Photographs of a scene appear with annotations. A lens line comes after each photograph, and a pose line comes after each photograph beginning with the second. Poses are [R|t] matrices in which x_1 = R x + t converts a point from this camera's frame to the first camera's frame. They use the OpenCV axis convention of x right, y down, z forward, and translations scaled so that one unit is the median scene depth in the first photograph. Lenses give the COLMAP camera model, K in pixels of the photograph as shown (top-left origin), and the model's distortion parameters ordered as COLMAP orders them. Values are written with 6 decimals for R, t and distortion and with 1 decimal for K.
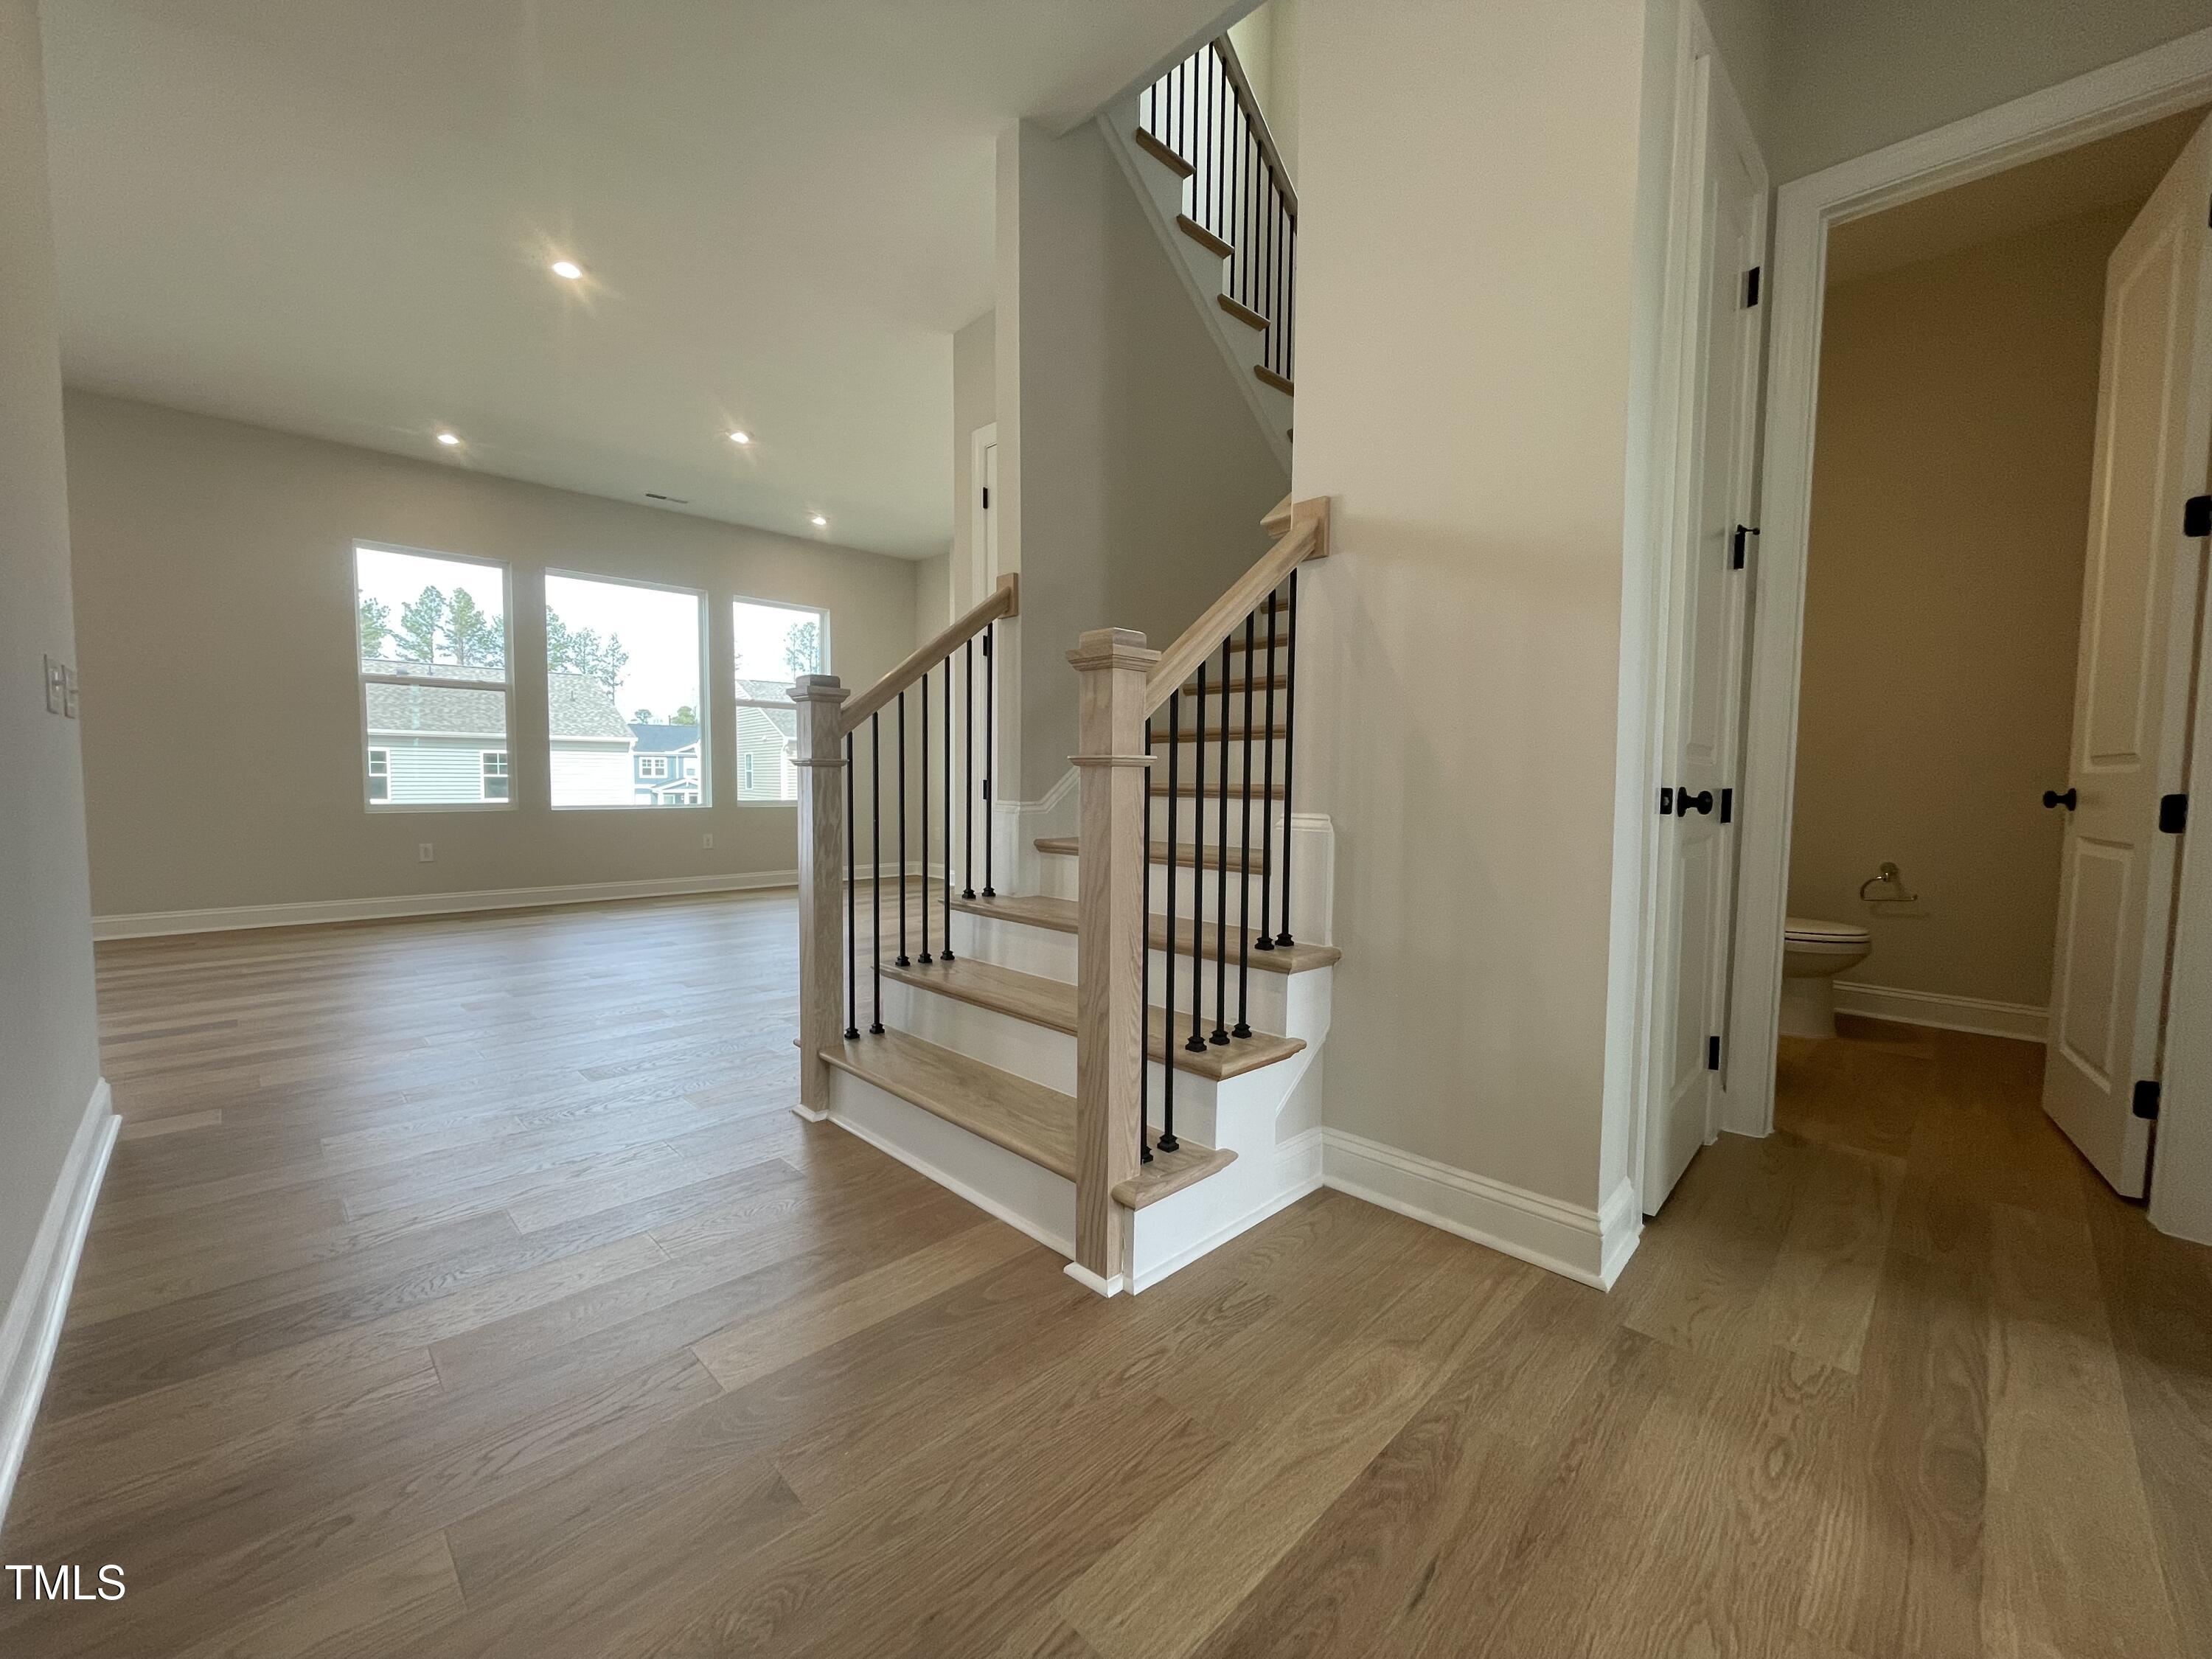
lens RADIAL K [[880.4, 0, 1117.1], [0, 880.4, 830.5], [0, 0, 1]] dist [-0.006467, 0.000196]
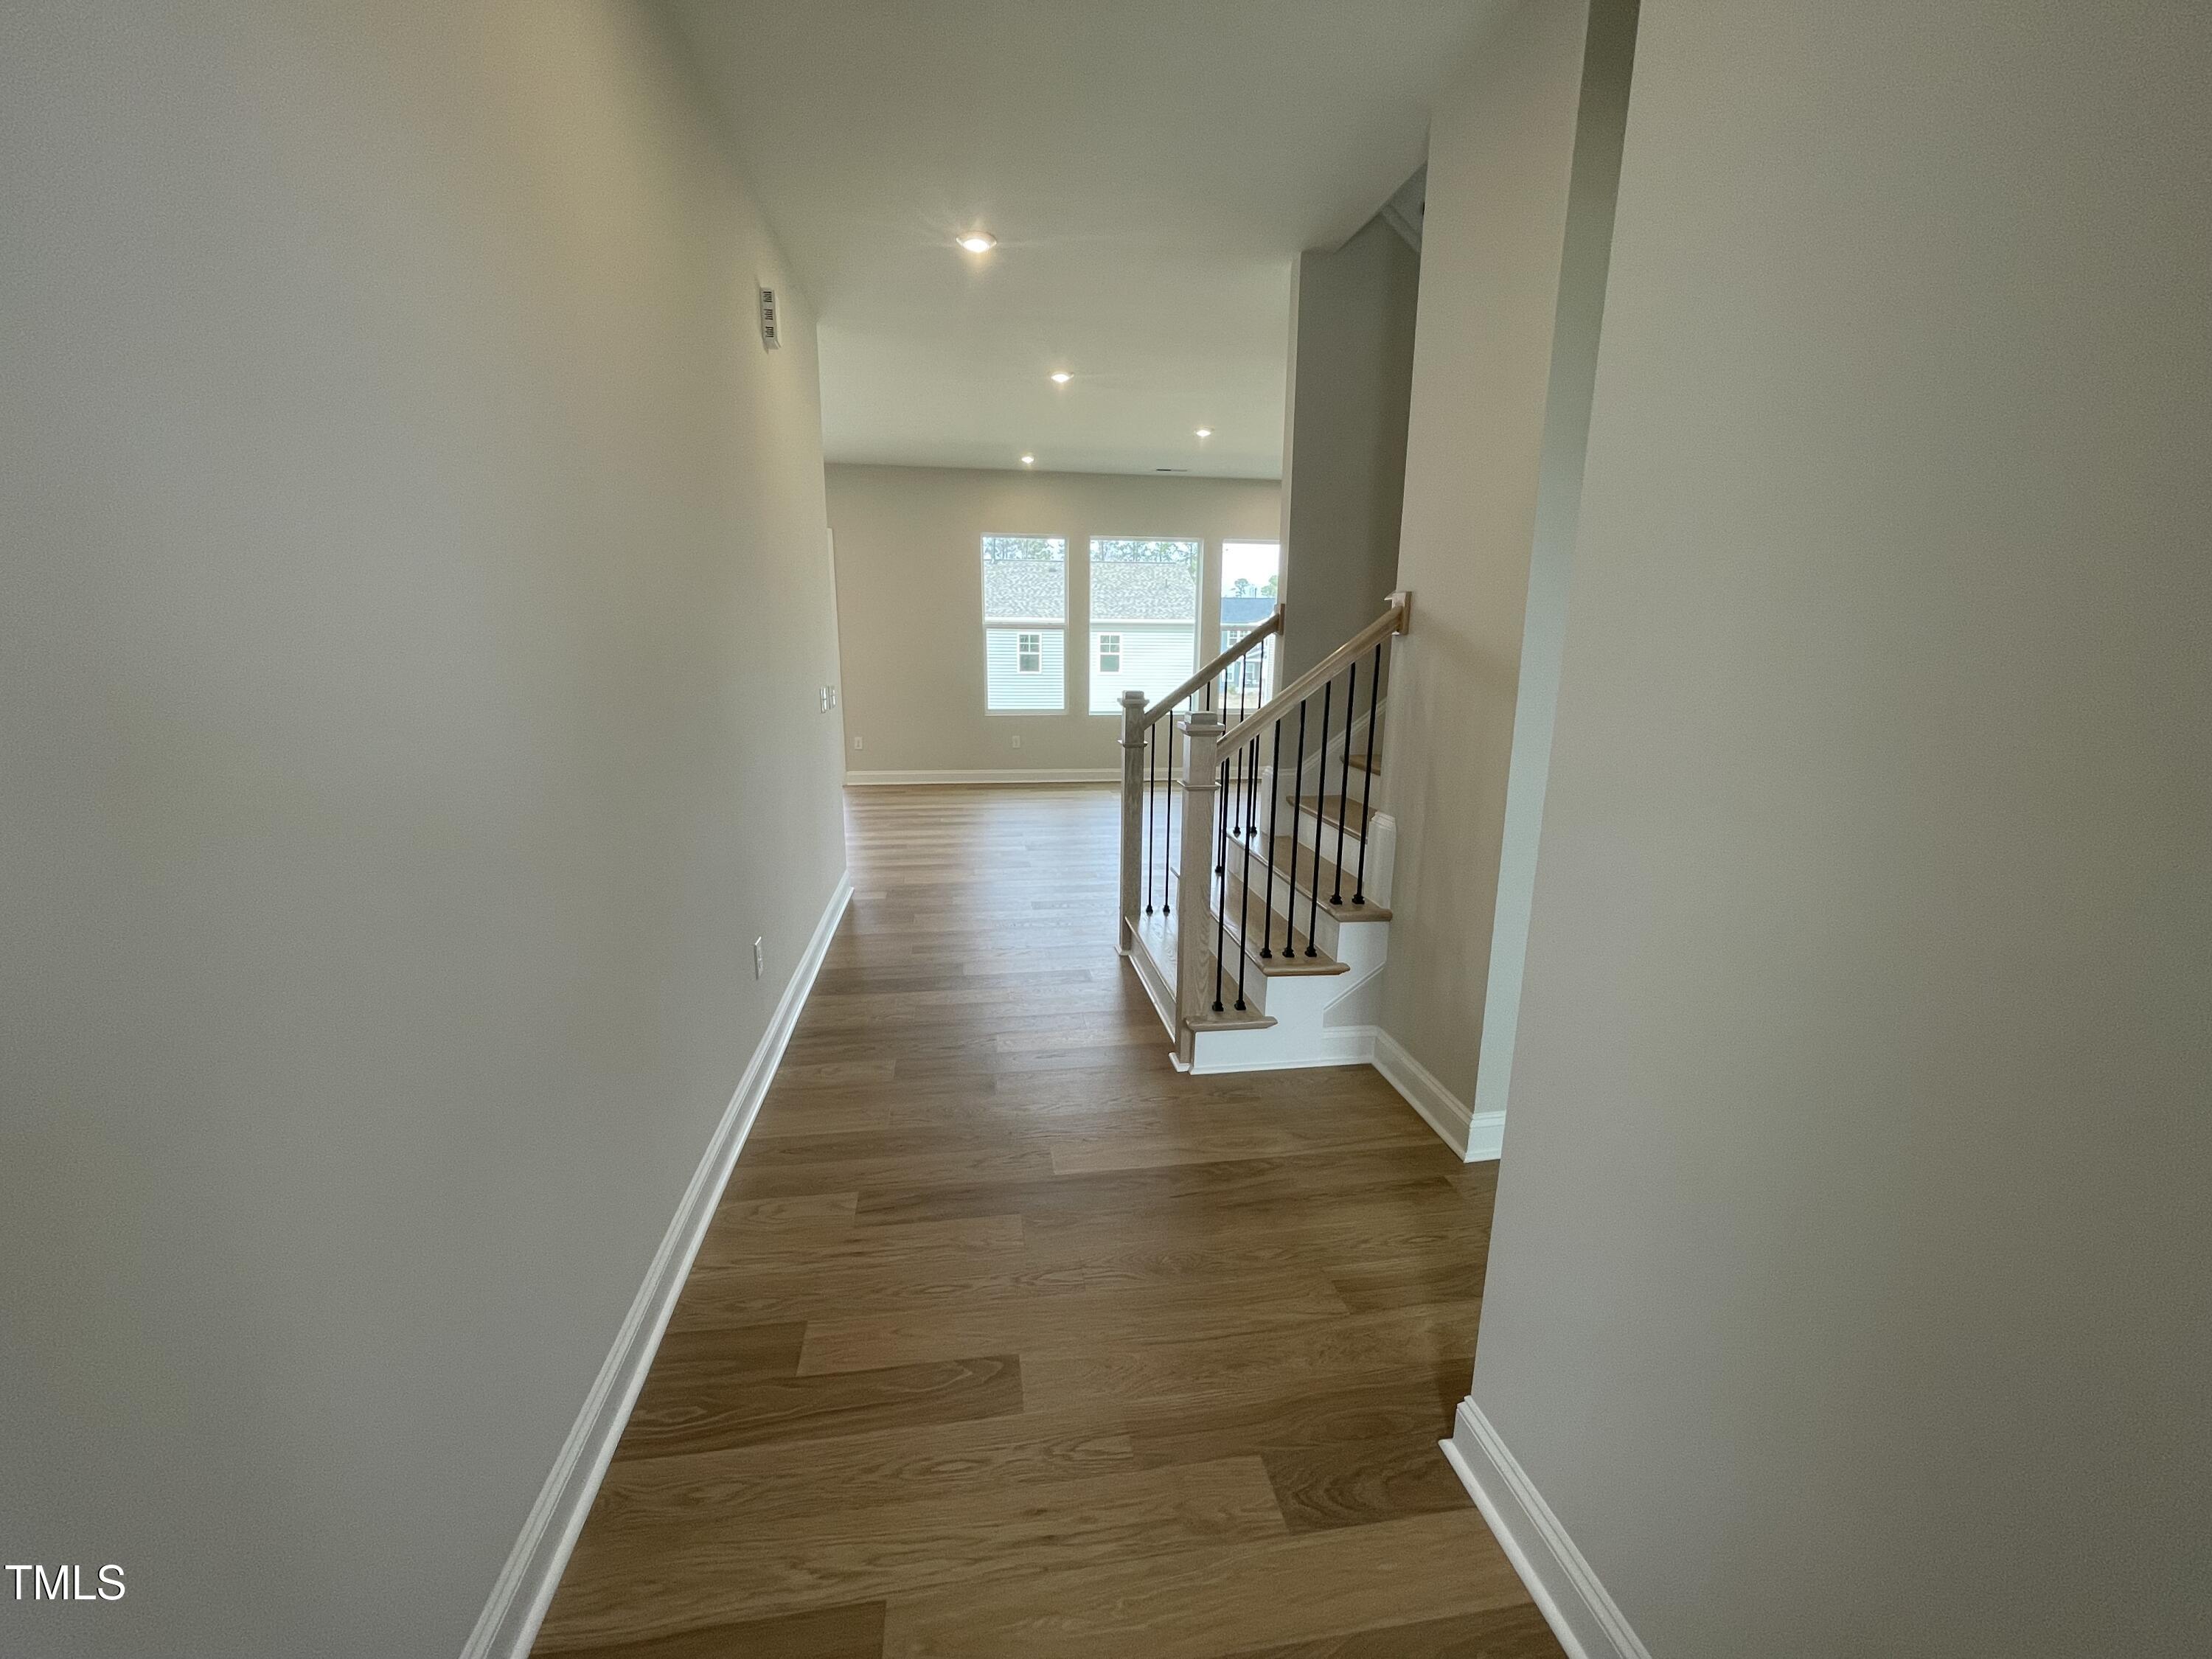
lens RADIAL K [[880.4, 0, 1113.6], [0, 880.4, 828.6], [0, 0, 1]] dist [-0.006467, 0.000196]
pose [[0.812593, 0.120878, -0.570159, 0.692003], [-0.039000, 0.987341, 0.153741, -0.203775], [0.581525, -0.102692, 0.807021, -0.418397]]
